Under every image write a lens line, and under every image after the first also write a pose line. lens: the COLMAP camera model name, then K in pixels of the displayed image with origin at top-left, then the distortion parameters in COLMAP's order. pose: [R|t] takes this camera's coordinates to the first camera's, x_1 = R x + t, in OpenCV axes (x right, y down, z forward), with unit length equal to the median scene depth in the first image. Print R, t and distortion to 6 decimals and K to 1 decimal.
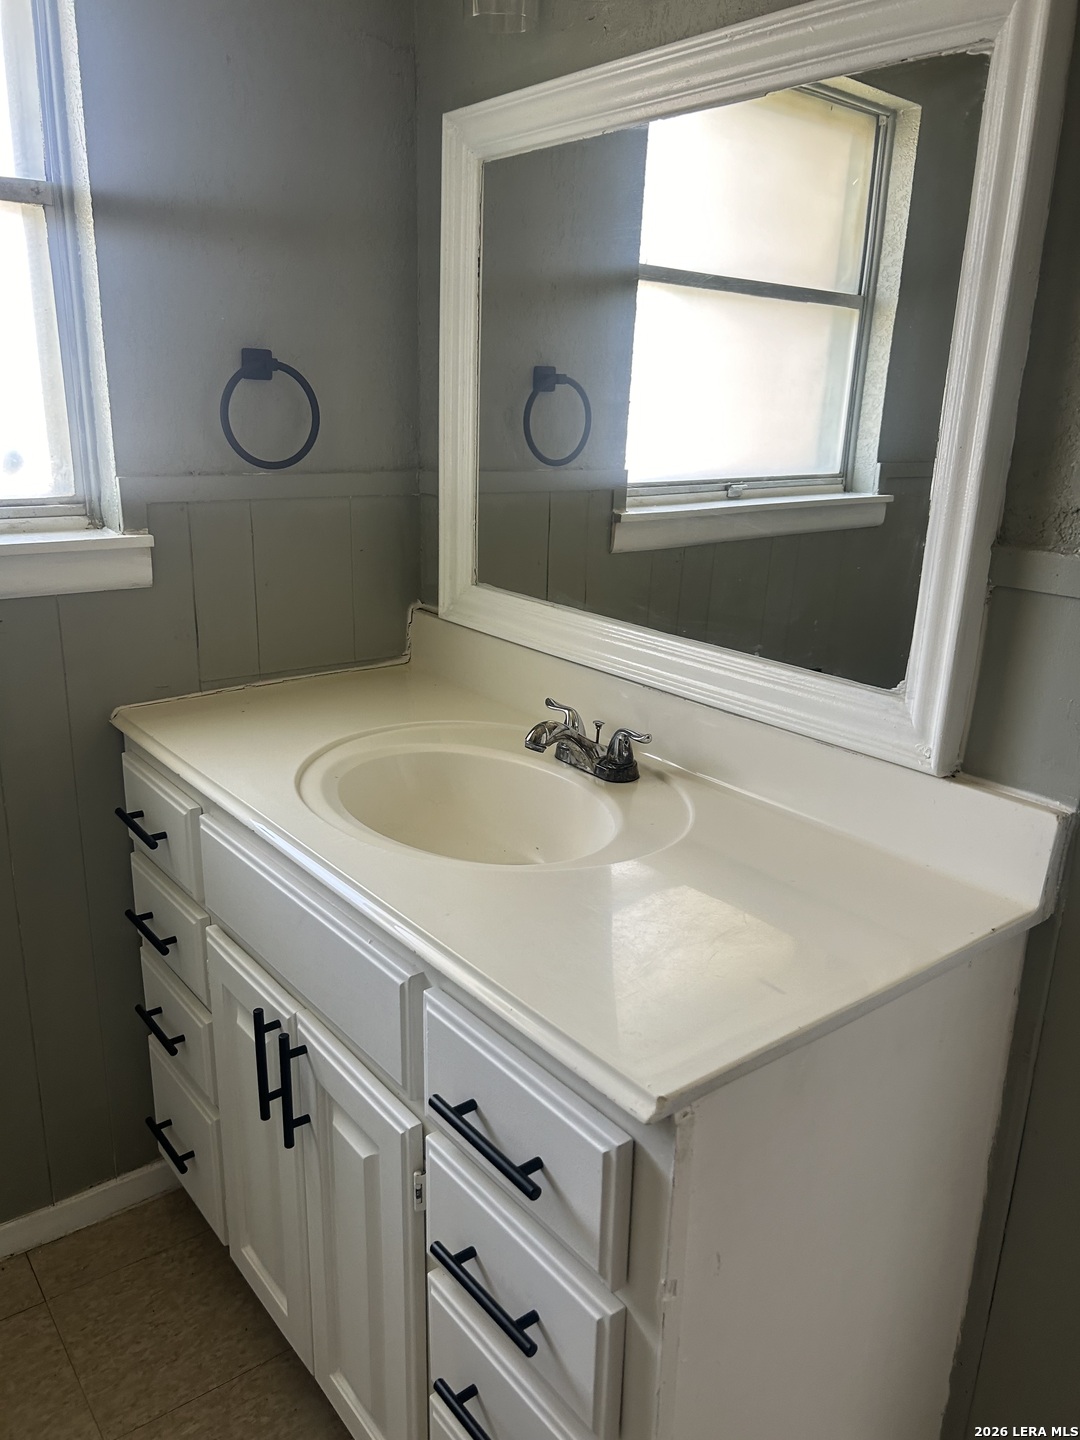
lens RADIAL K [[1087.3, 0, 538.1], [0, 1087.3, 732.2], [0, 0, 1]] dist [0.044214, -0.050557]
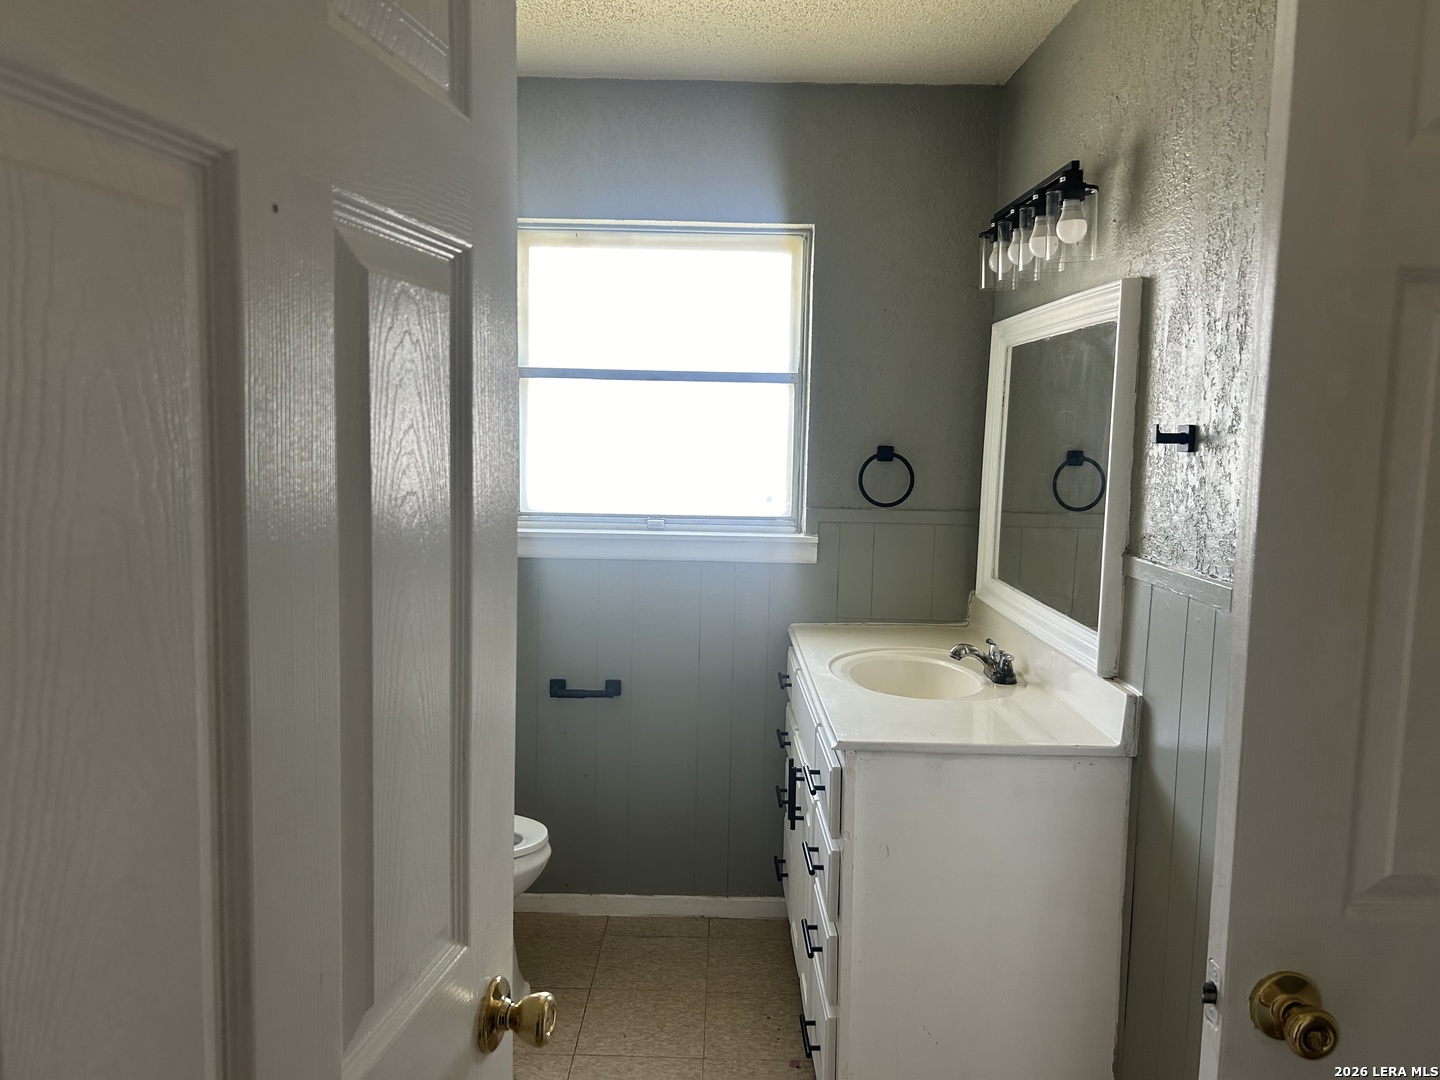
lens RADIAL K [[1087.3, 0, 724.8], [0, 1087.3, 533.7], [0, 0, 1]] dist [0.044214, -0.050557]
pose [[0.792394, 0.050305, -0.607932, 0.686985], [-0.184210, 0.969800, -0.159856, 0.153751], [0.581531, 0.238656, 0.777731, -0.605137]]
